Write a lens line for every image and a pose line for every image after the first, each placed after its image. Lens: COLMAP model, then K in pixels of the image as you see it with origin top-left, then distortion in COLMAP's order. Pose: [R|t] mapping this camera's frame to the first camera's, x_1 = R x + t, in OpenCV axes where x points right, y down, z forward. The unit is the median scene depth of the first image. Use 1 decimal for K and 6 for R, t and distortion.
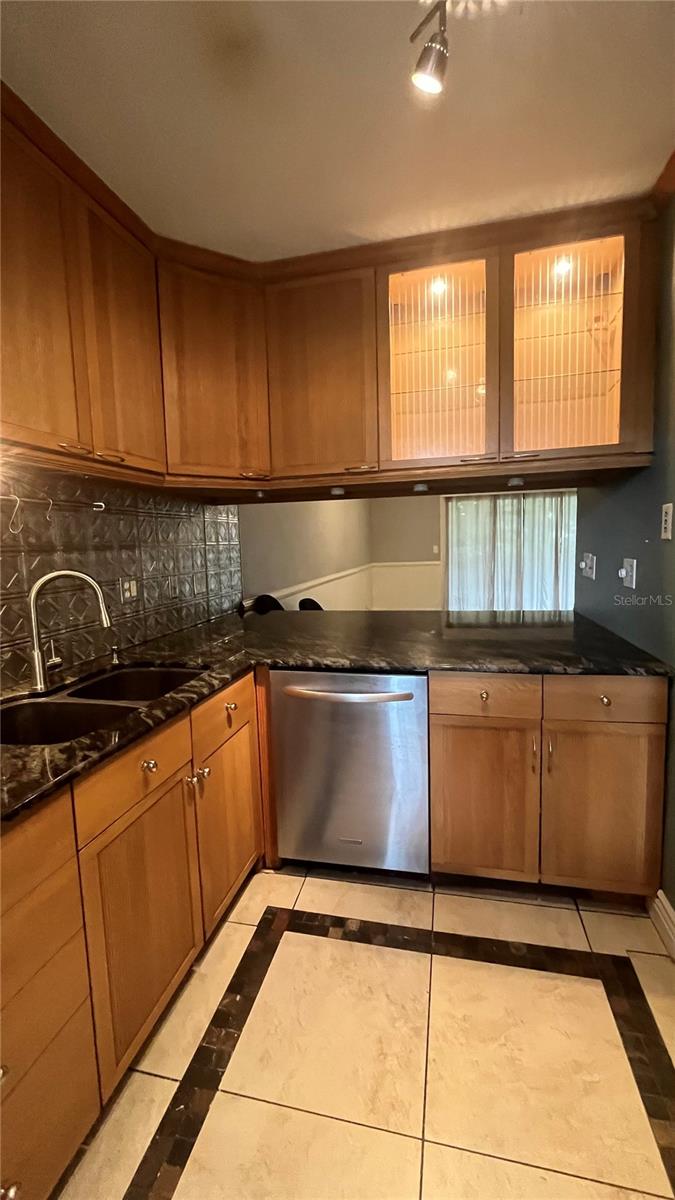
lens RADIAL K [[489.1, 0, 337.0], [0, 489.1, 598.3], [0, 0, 1]] dist [-0.001577, 0.000026]
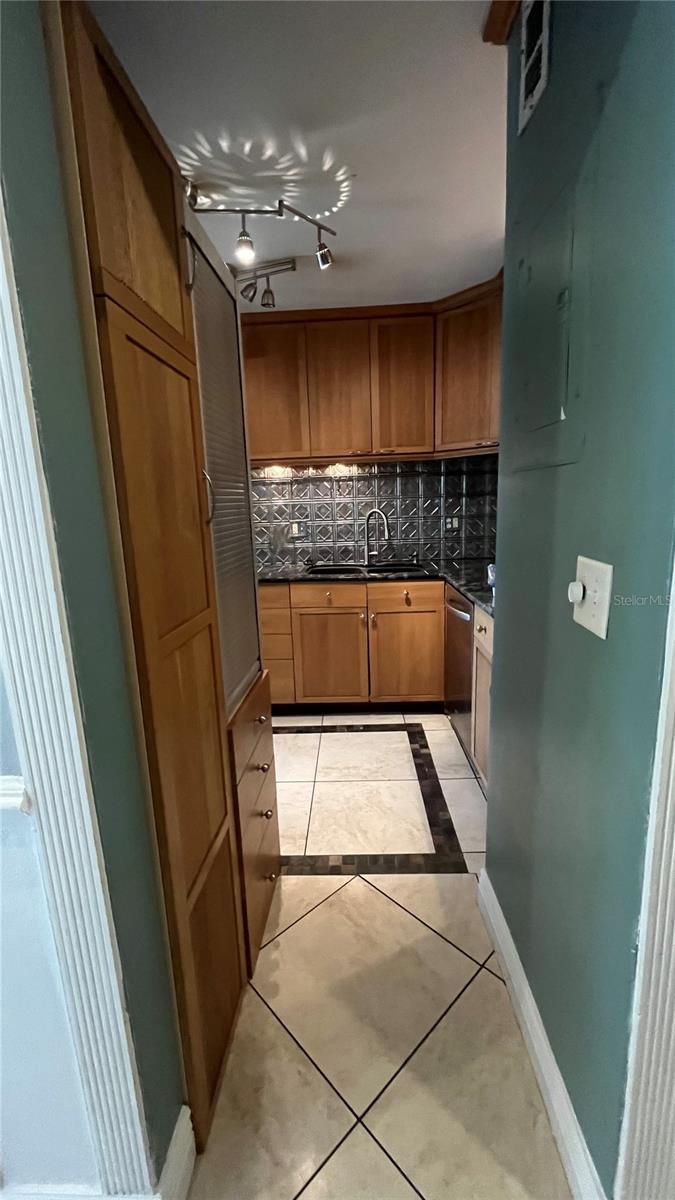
lens RADIAL K [[489.1, 0, 341.8], [0, 489.1, 600.7], [0, 0, 1]] dist [-0.001577, 0.000026]
pose [[0.198335, 0.215735, -0.956097, 1.432951], [-0.088485, 0.975433, 0.201742, -0.080990], [0.976132, 0.044588, 0.212552, 0.425197]]
